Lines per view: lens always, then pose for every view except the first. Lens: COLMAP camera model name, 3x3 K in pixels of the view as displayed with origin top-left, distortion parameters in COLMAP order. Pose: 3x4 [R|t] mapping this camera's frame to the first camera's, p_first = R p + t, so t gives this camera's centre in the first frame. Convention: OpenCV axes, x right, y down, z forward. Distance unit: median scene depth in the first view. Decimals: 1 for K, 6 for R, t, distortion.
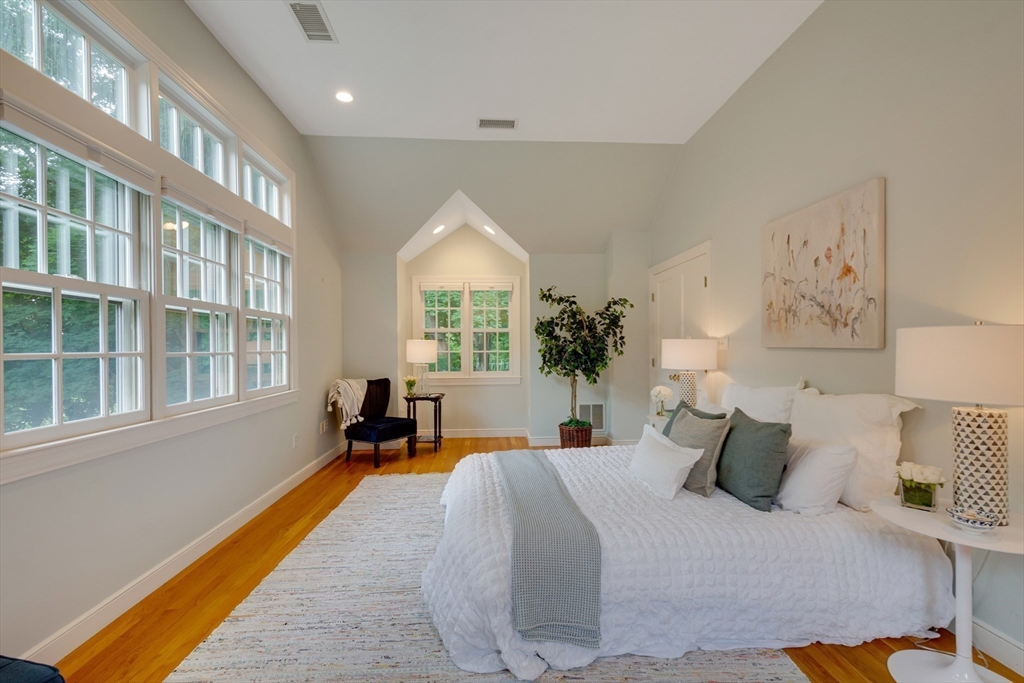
lens RADIAL K [[456.1, 0, 509.6], [0, 456.1, 354.8], [0, 0, 1]] dist [0.019607, -0.005609]
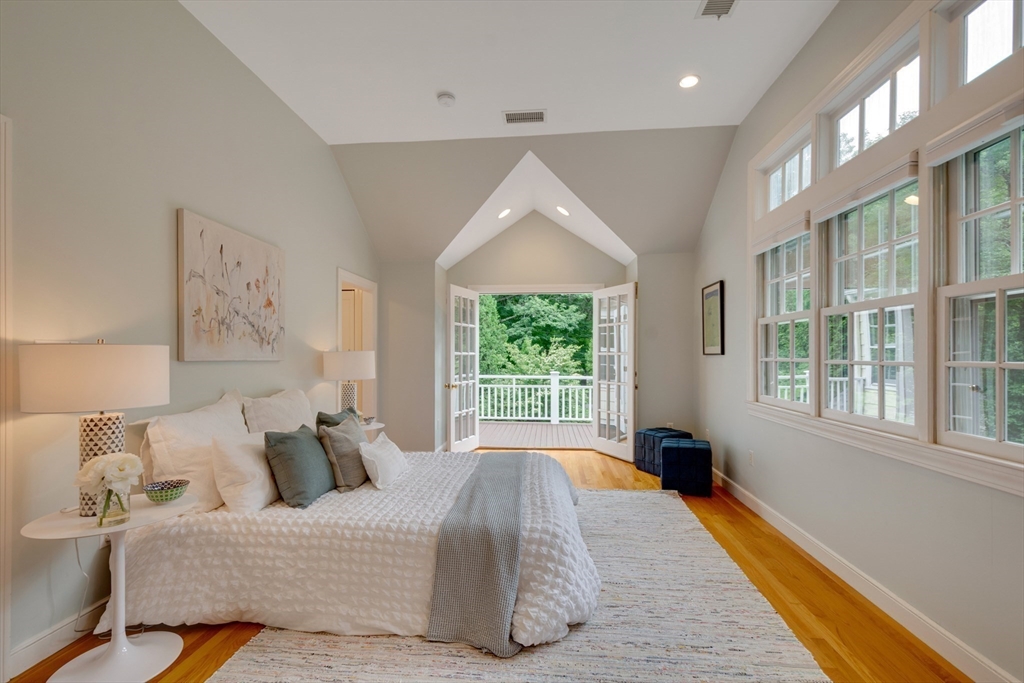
lens RADIAL K [[456.1, 0, 509.6], [0, 456.1, 354.8], [0, 0, 1]] dist [0.019607, -0.005609]
pose [[-0.989105, 0.009463, 0.146904, -0.144004], [0.011407, 0.999858, 0.012399, -0.036209], [-0.146766, 0.013940, -0.989073, 2.011692]]
